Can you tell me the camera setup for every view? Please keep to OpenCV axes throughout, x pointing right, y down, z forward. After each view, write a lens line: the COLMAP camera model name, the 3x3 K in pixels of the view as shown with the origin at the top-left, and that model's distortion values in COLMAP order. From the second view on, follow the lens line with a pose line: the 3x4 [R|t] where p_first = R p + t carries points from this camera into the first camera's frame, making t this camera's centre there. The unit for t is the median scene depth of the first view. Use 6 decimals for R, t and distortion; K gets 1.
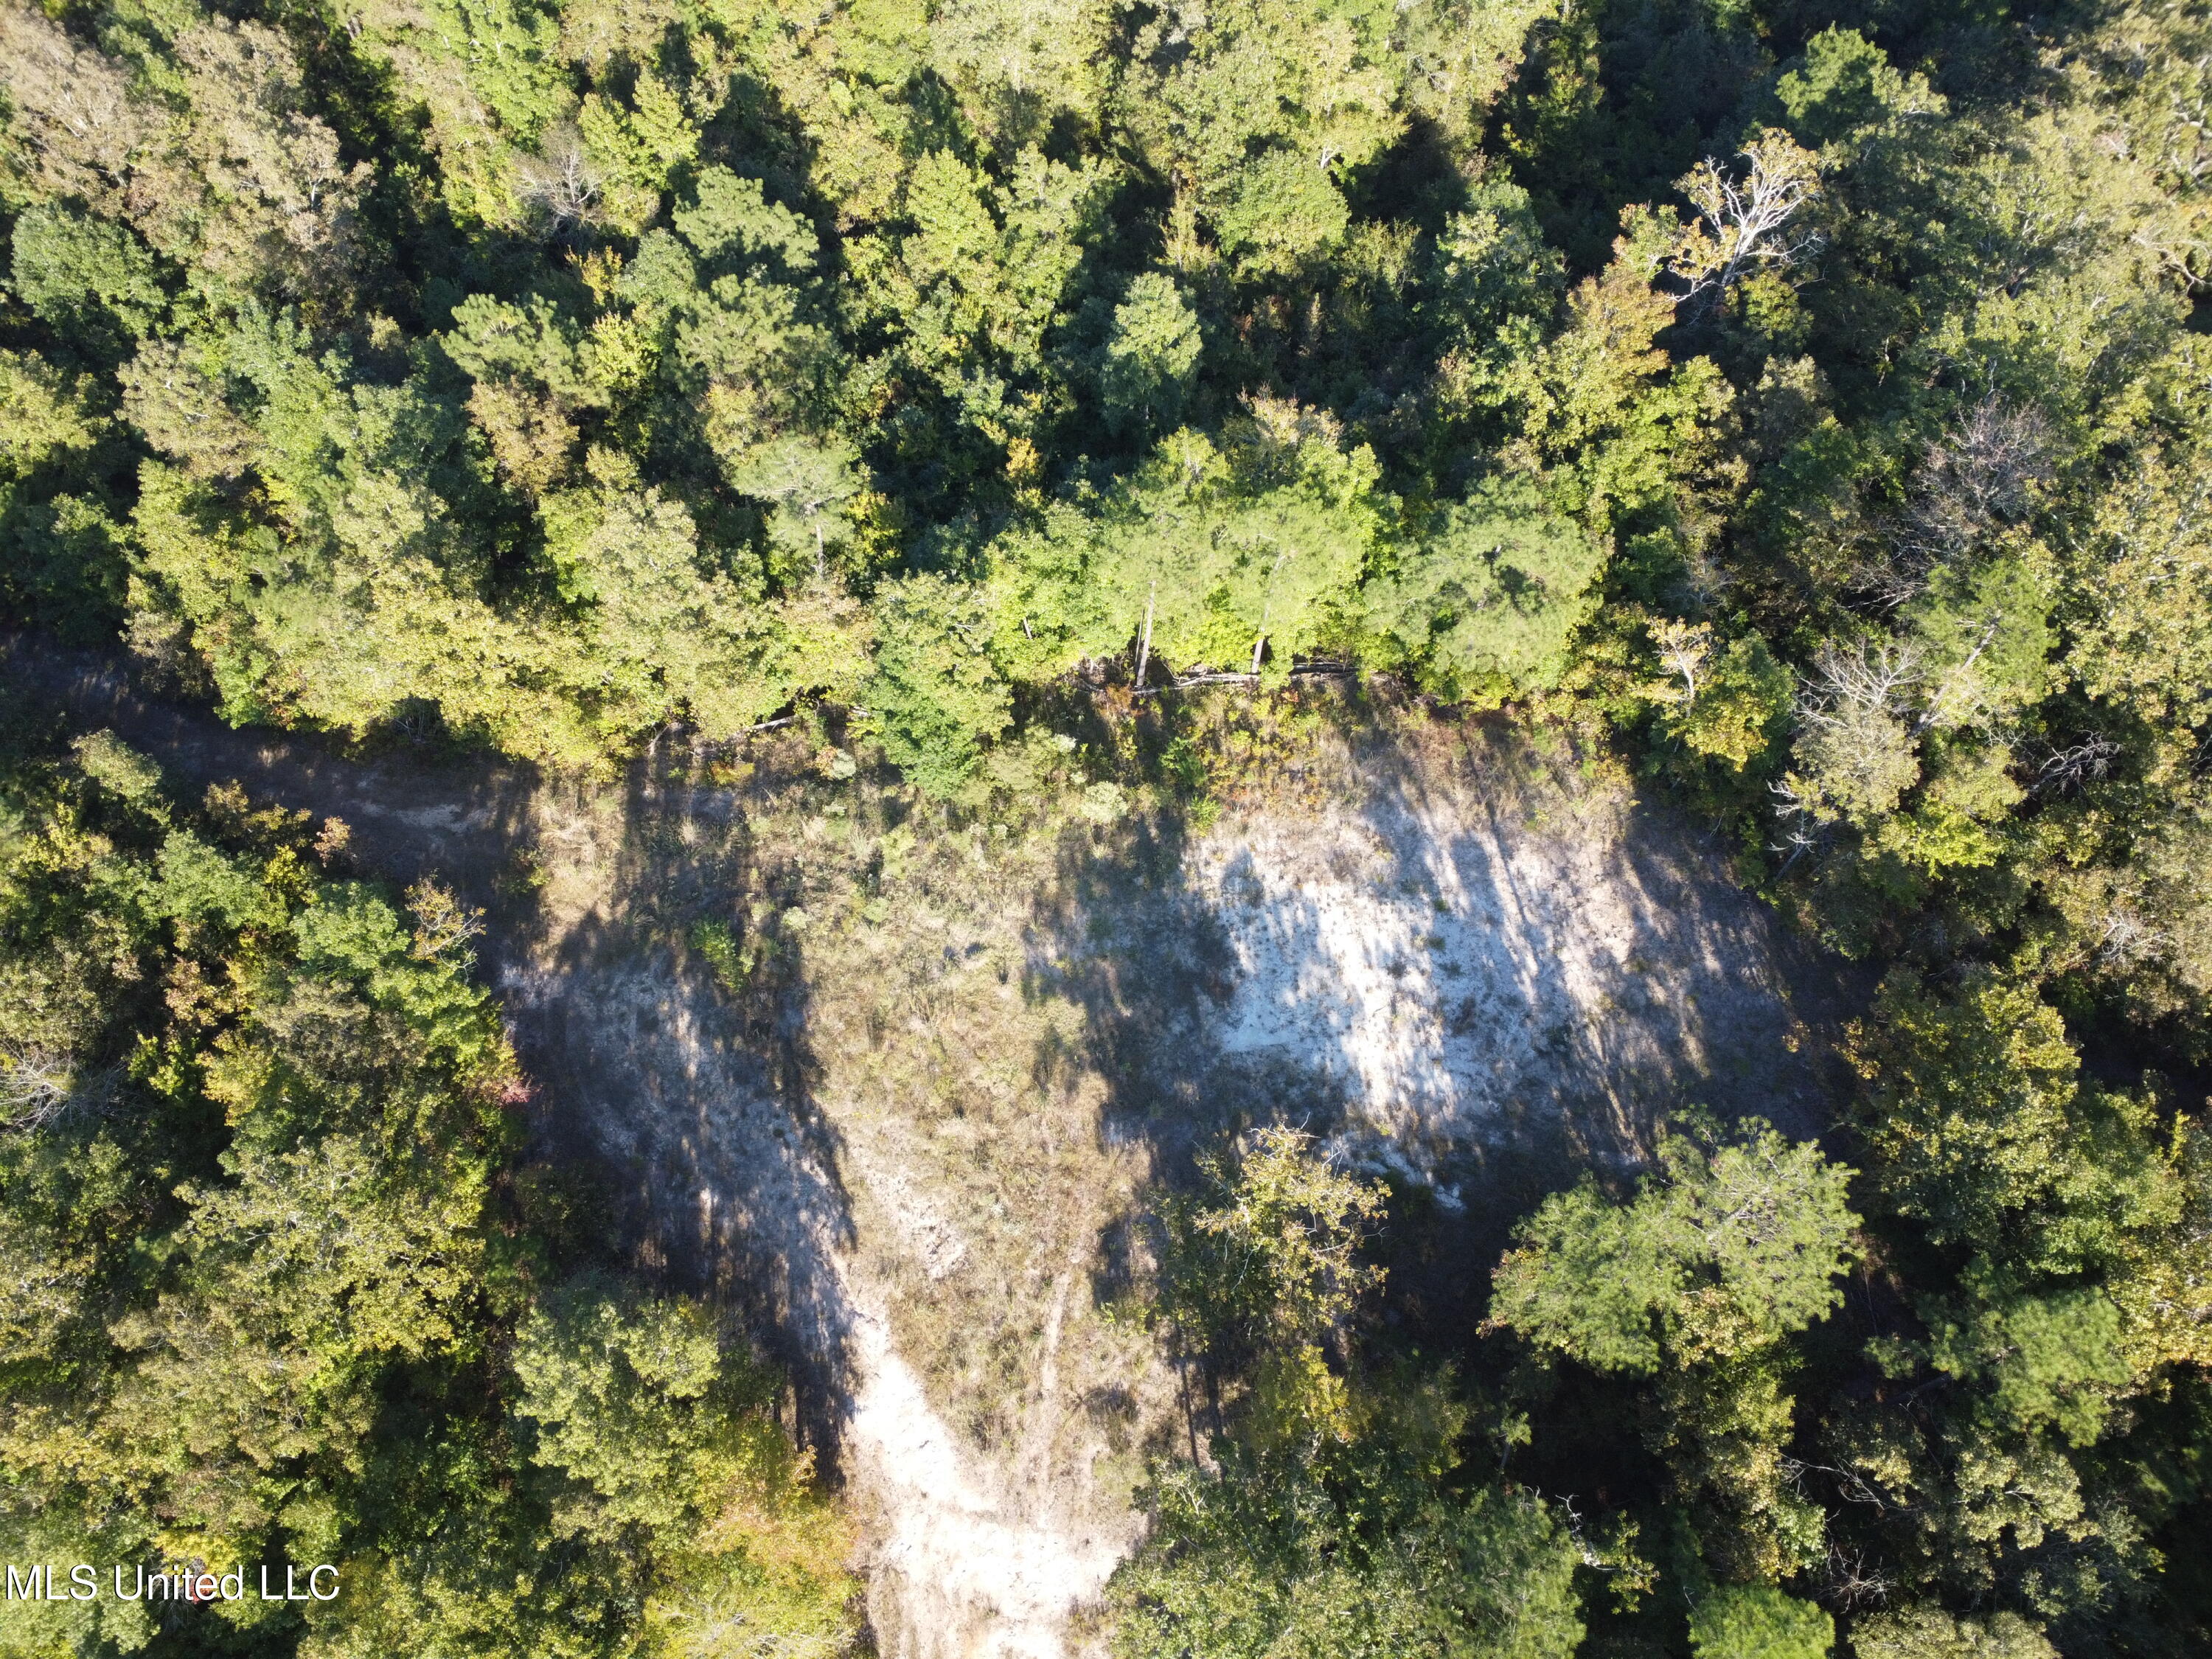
lens RADIAL K [[1594.5, 0, 1106.0], [0, 1594.5, 829.5], [0, 0, 1]] dist [-0.031798, 0.005544]
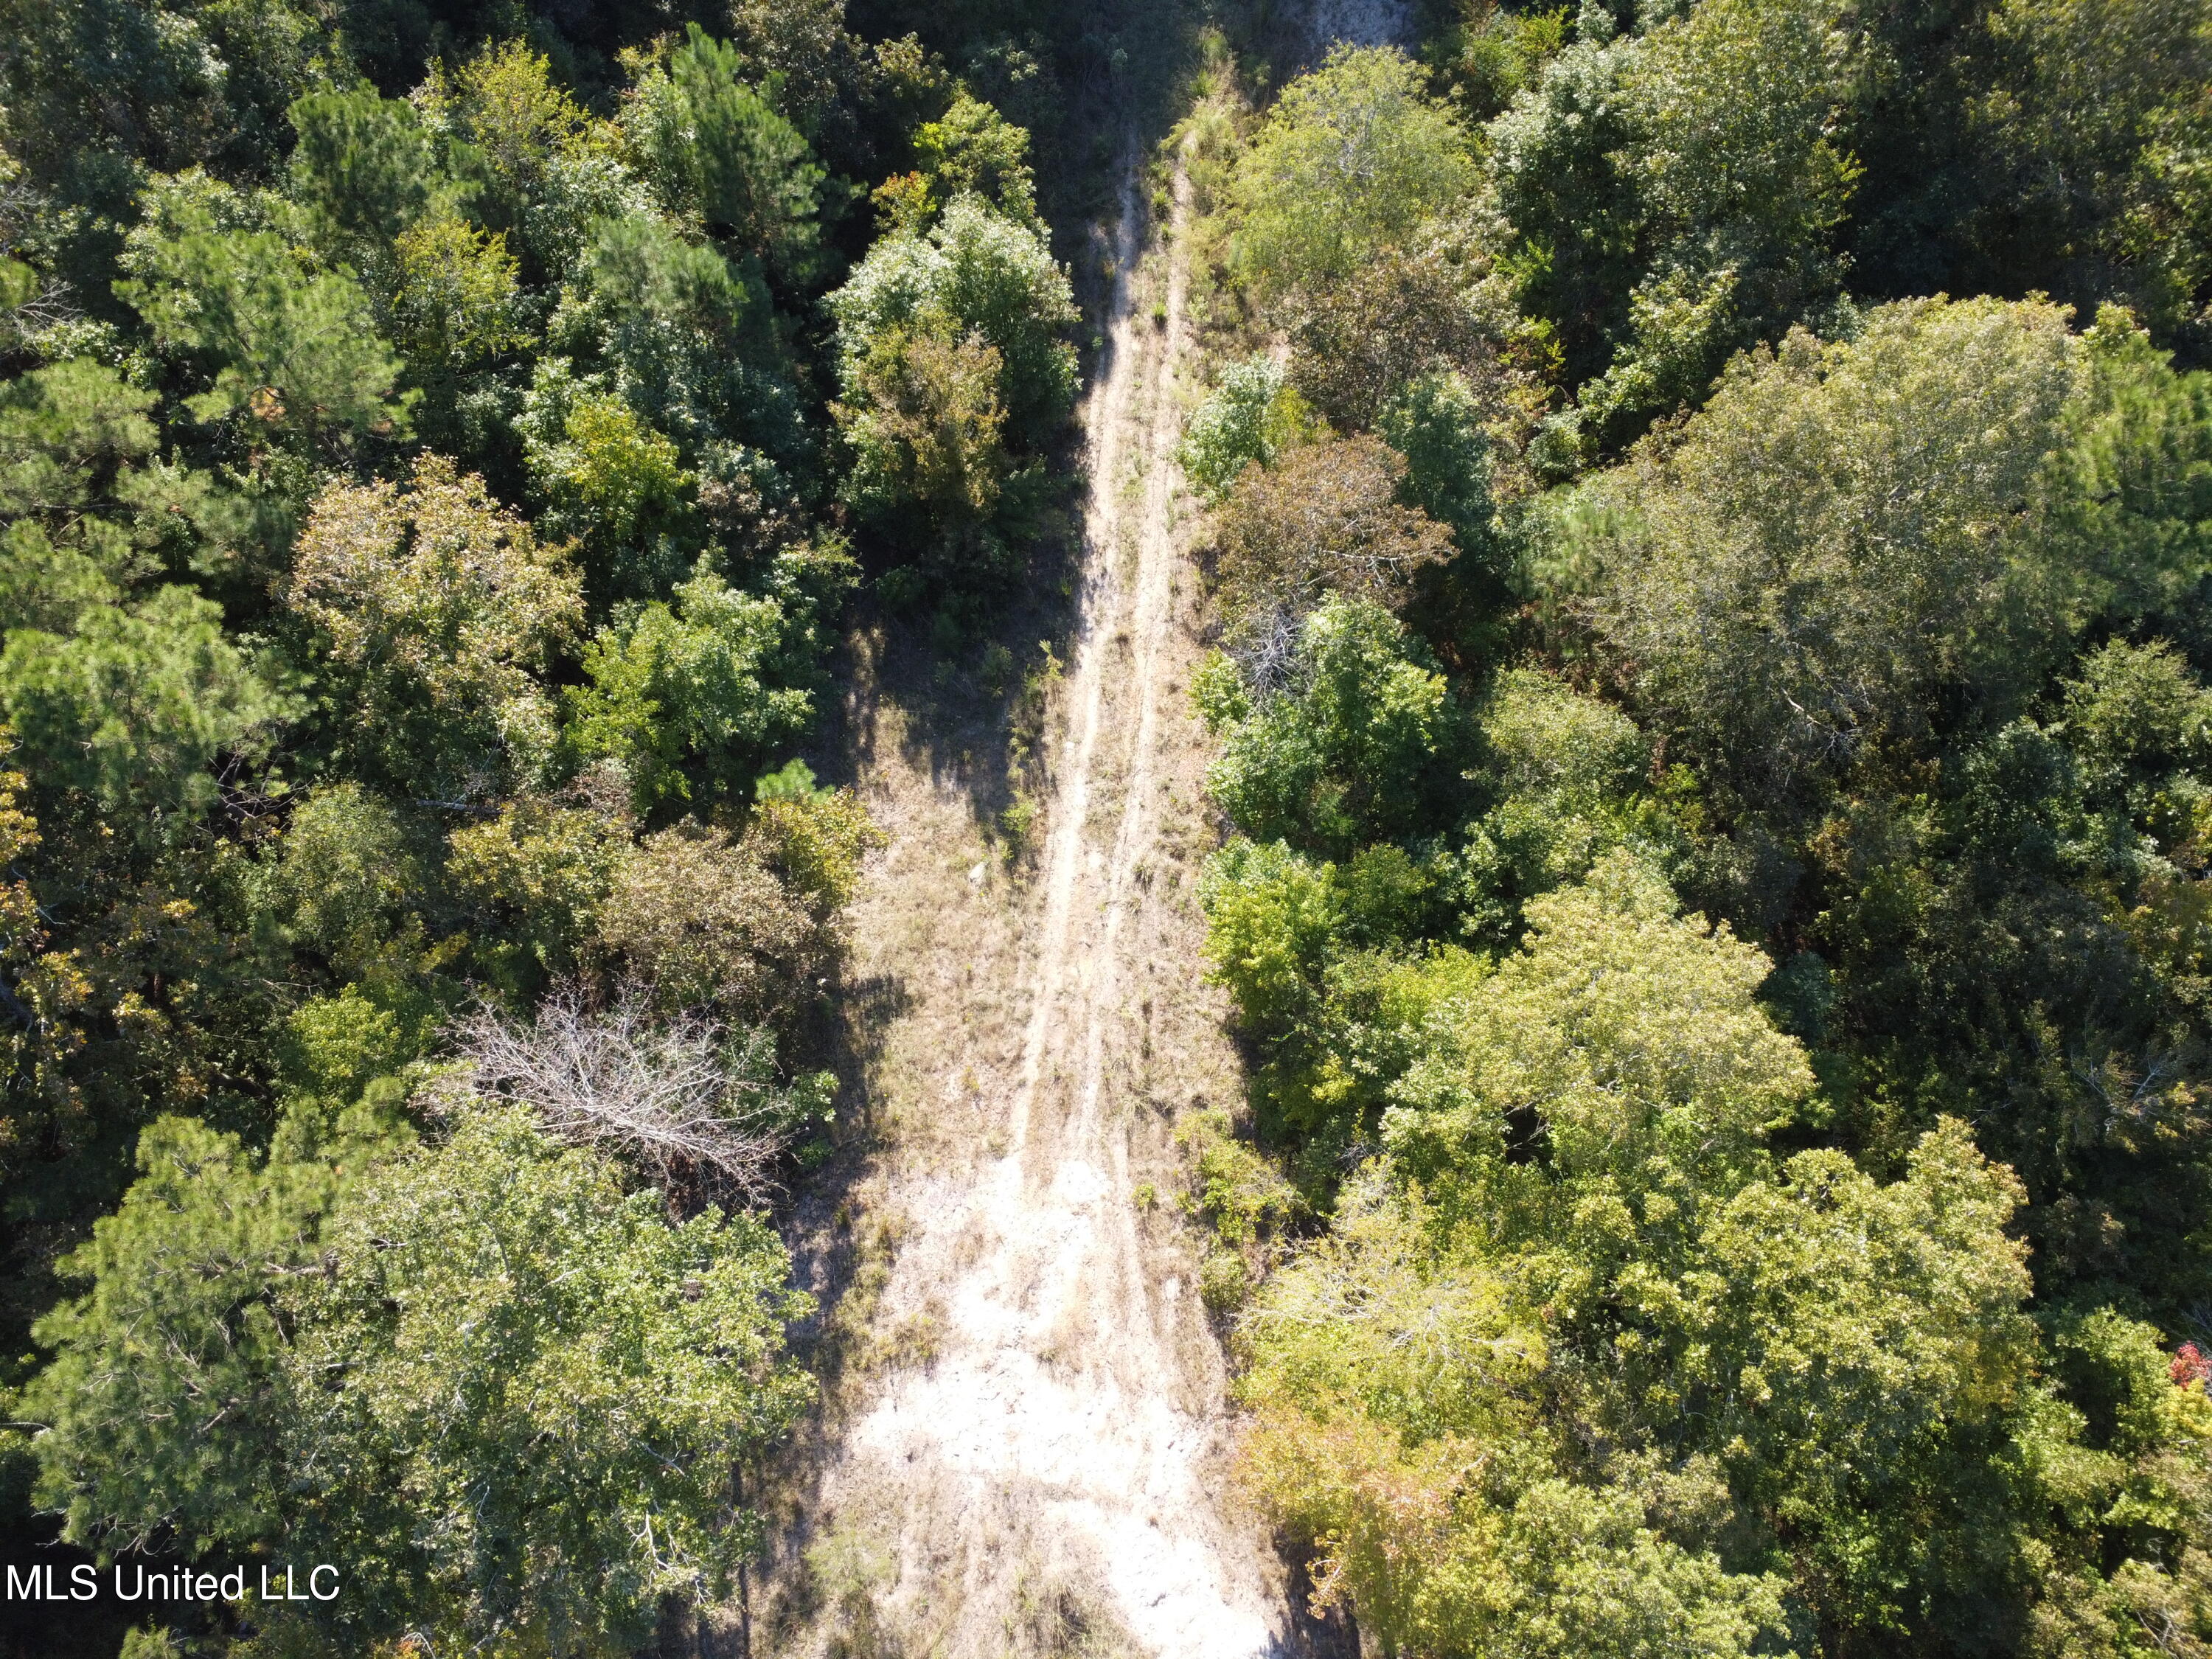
lens RADIAL K [[1594.5, 0, 1106.0], [0, 1594.5, 829.5], [0, 0, 1]] dist [-0.031798, 0.005544]
pose [[-0.999724, 0.005688, -0.022785, -0.090623], [-0.020125, -0.707528, 0.706399, 0.173524], [-0.012103, 0.706663, 0.707447, 0.359236]]
